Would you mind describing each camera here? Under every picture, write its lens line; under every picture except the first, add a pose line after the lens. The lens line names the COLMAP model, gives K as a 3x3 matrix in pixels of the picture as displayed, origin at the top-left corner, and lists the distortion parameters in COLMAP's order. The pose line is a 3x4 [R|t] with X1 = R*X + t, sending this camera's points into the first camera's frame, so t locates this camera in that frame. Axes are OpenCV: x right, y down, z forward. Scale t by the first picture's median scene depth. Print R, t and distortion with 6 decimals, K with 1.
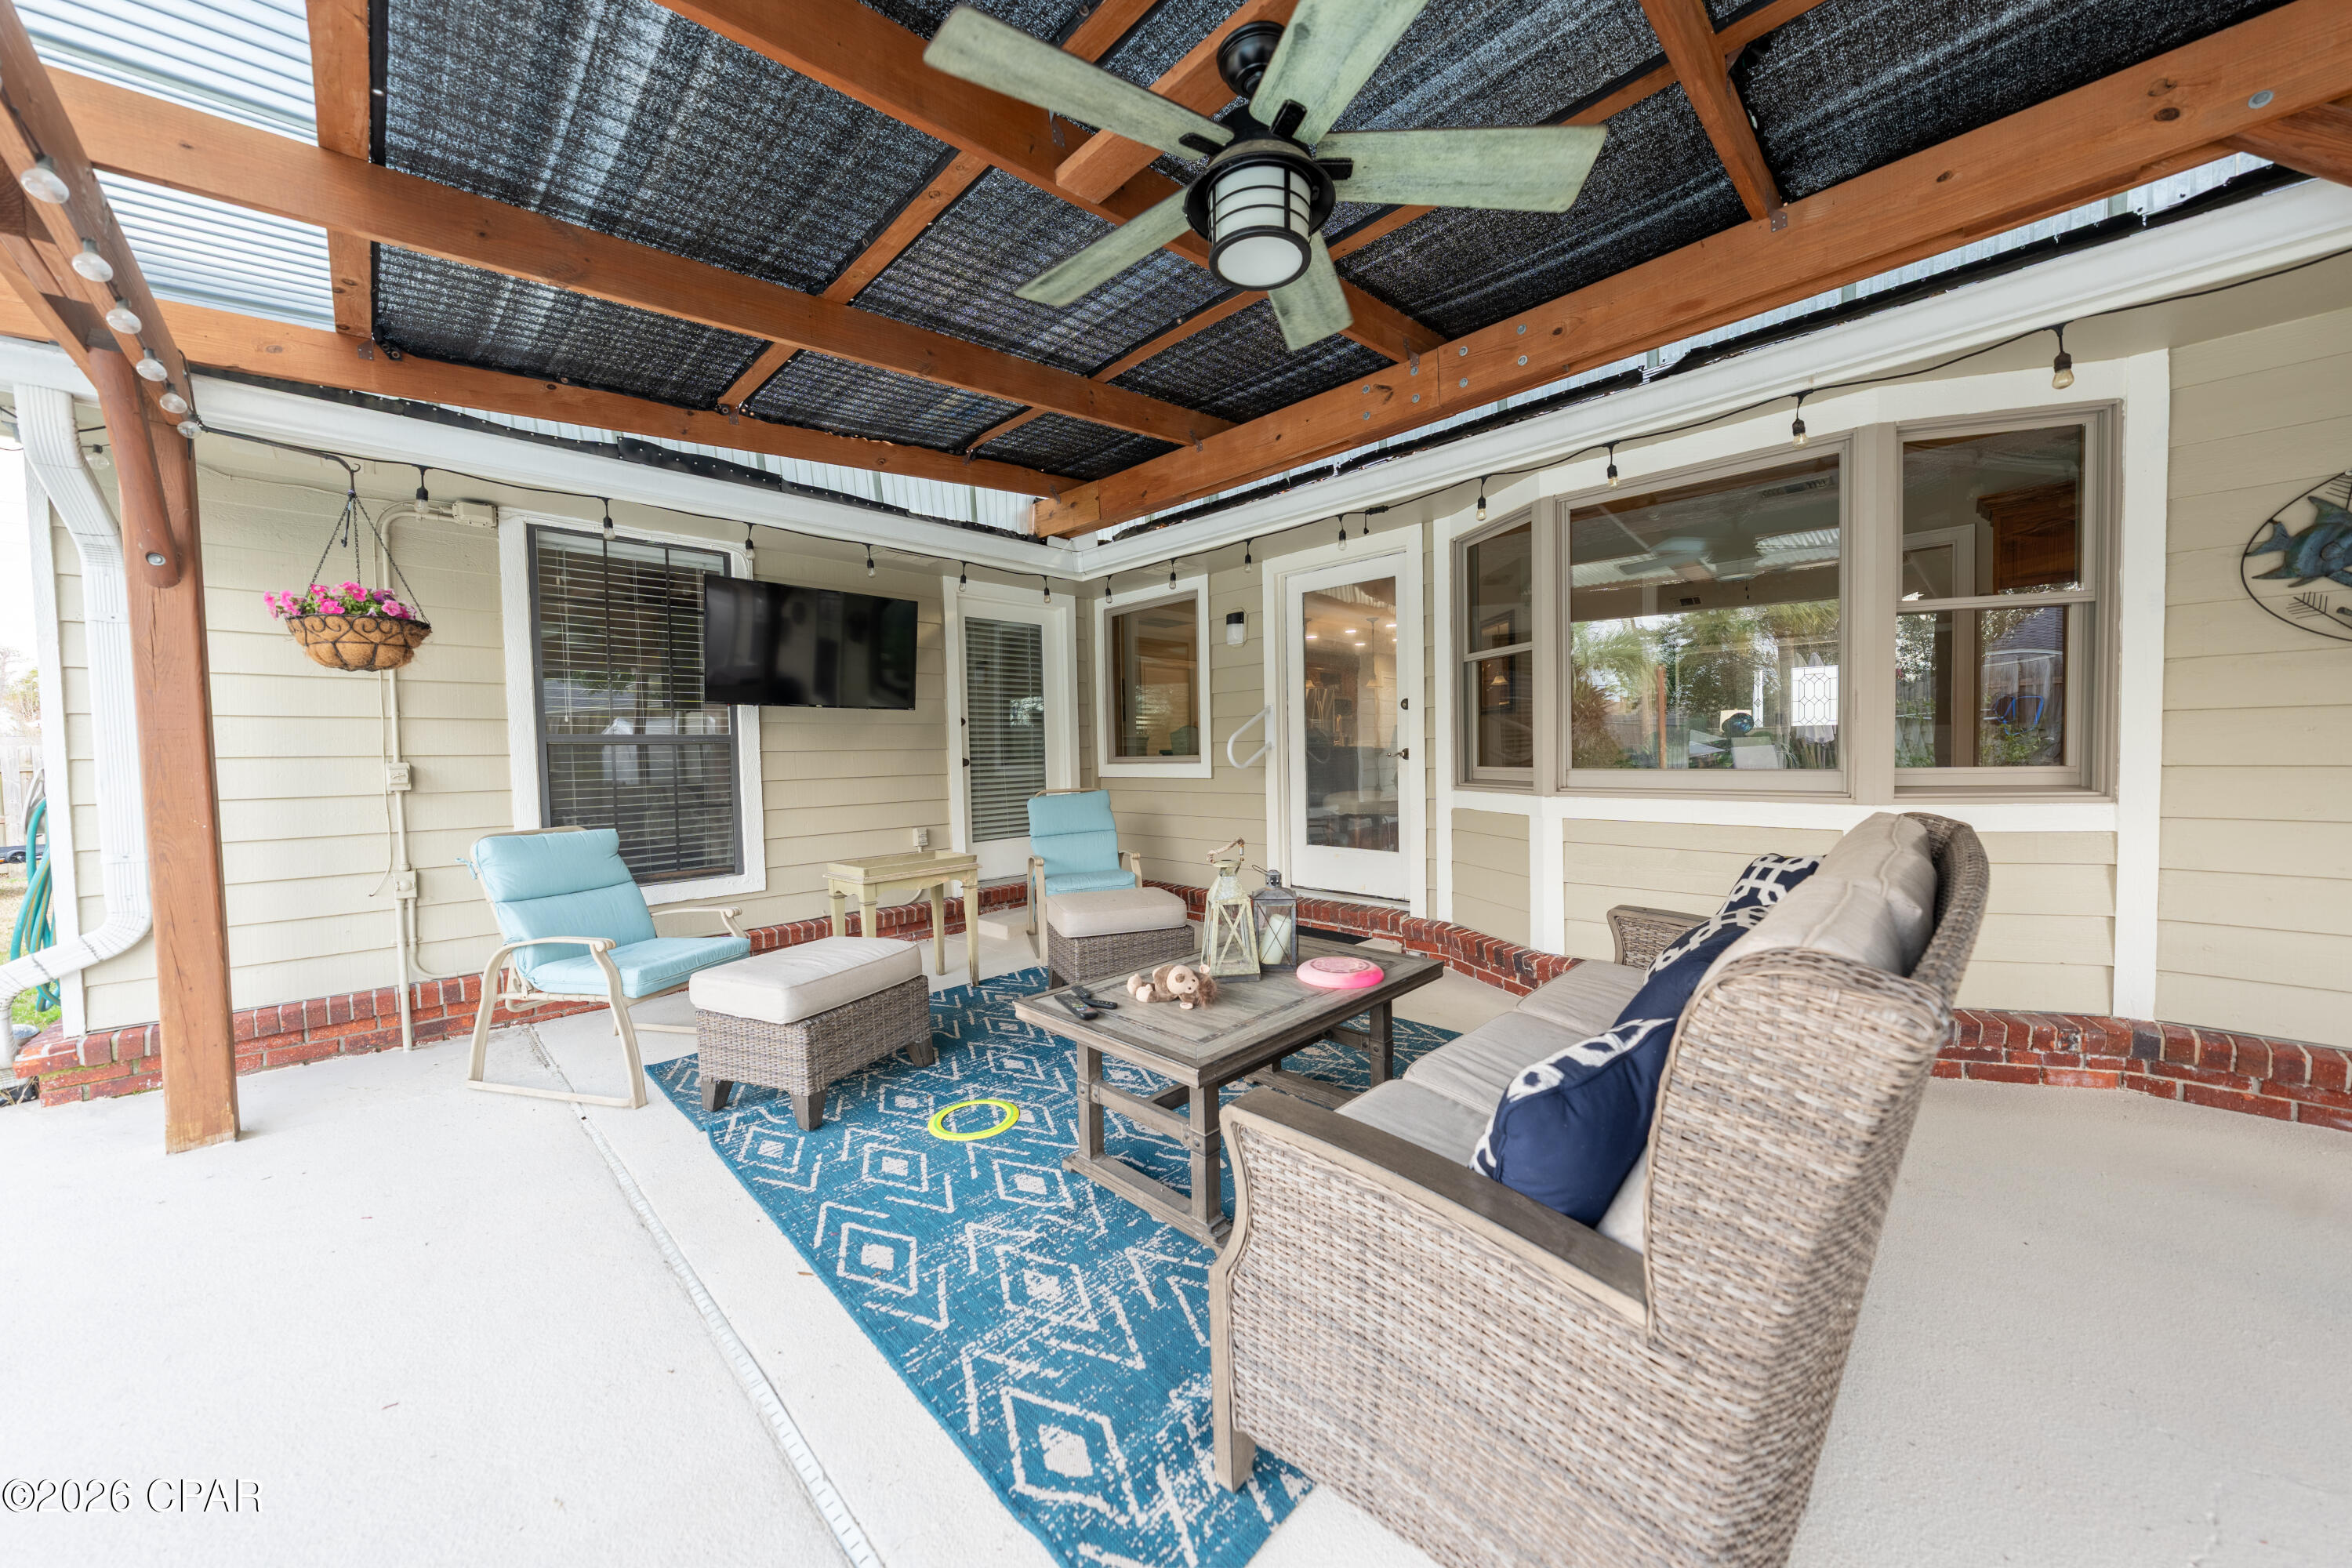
lens RADIAL K [[806.8, 0, 1172.1], [0, 806.8, 770.4], [0, 0, 1]] dist [0.000657, 0.000212]
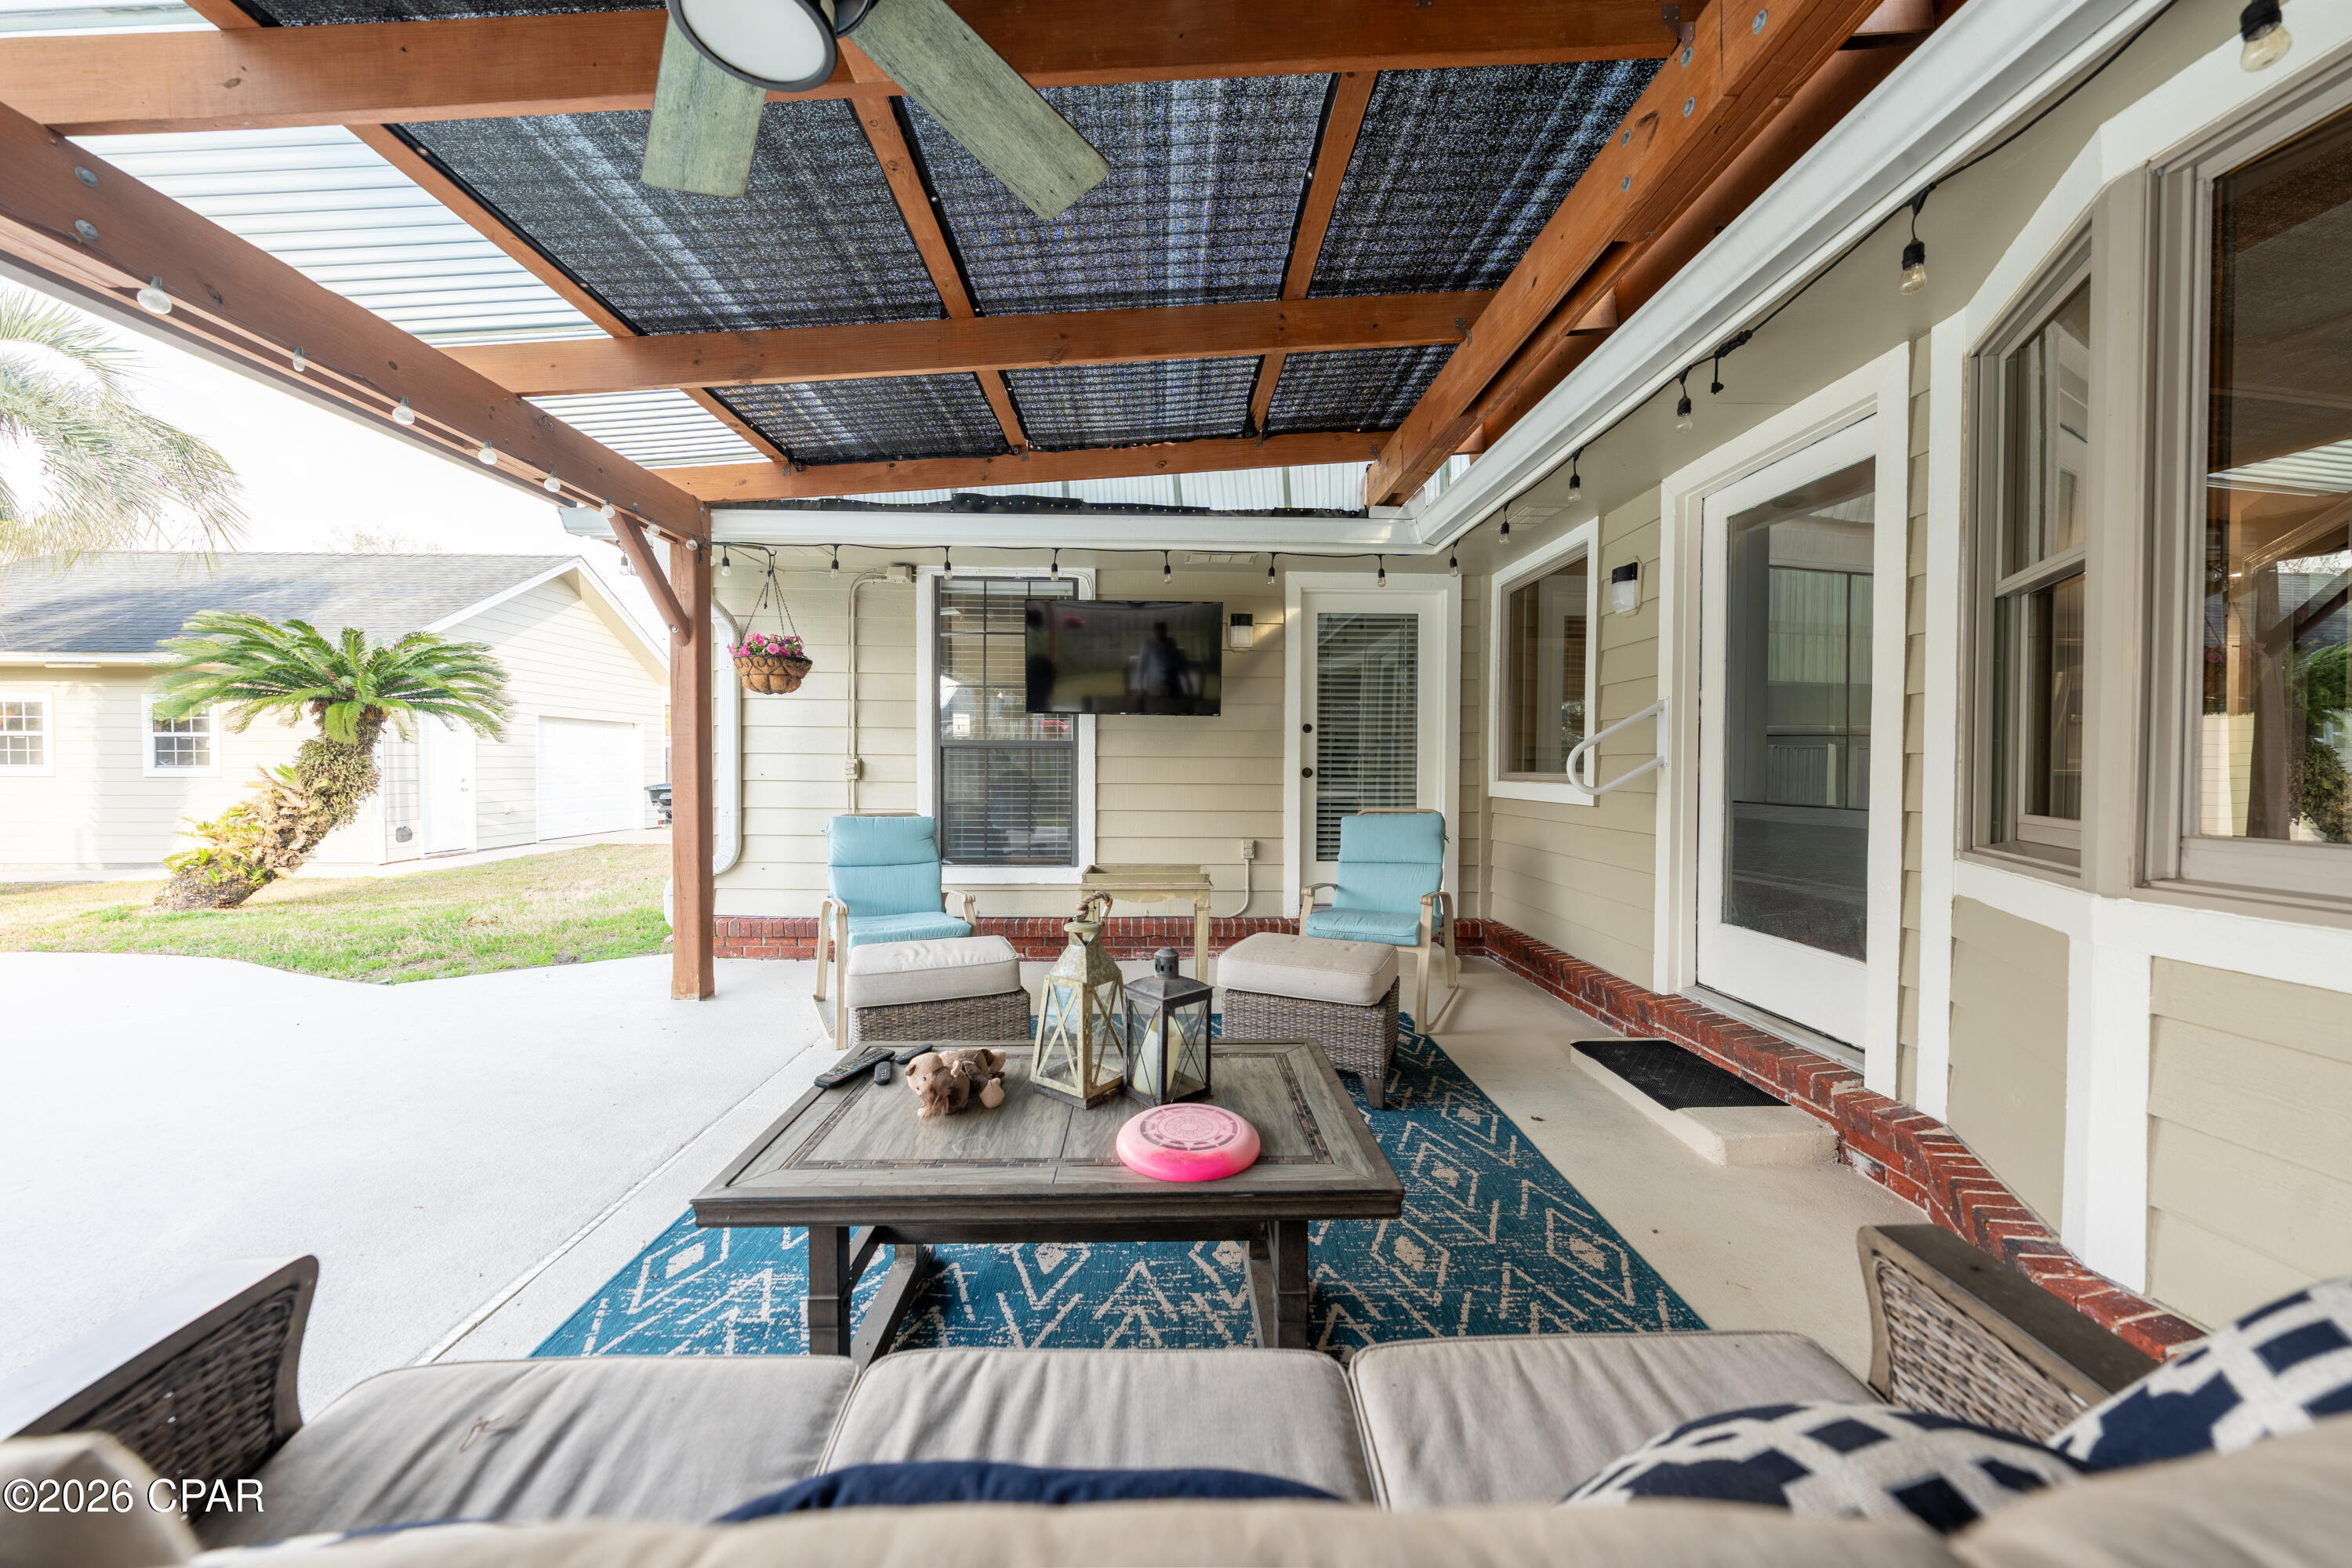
lens RADIAL K [[799.0, 0, 1174.0], [0, 799.0, 773.6], [0, 0, 1]] dist [-0.000788, -0.000012]
pose [[0.726388, 0.032777, -0.686503, 0.336590], [-0.036951, 0.999280, 0.008612, -0.014243], [0.686291, 0.019112, 0.727076, 0.312722]]
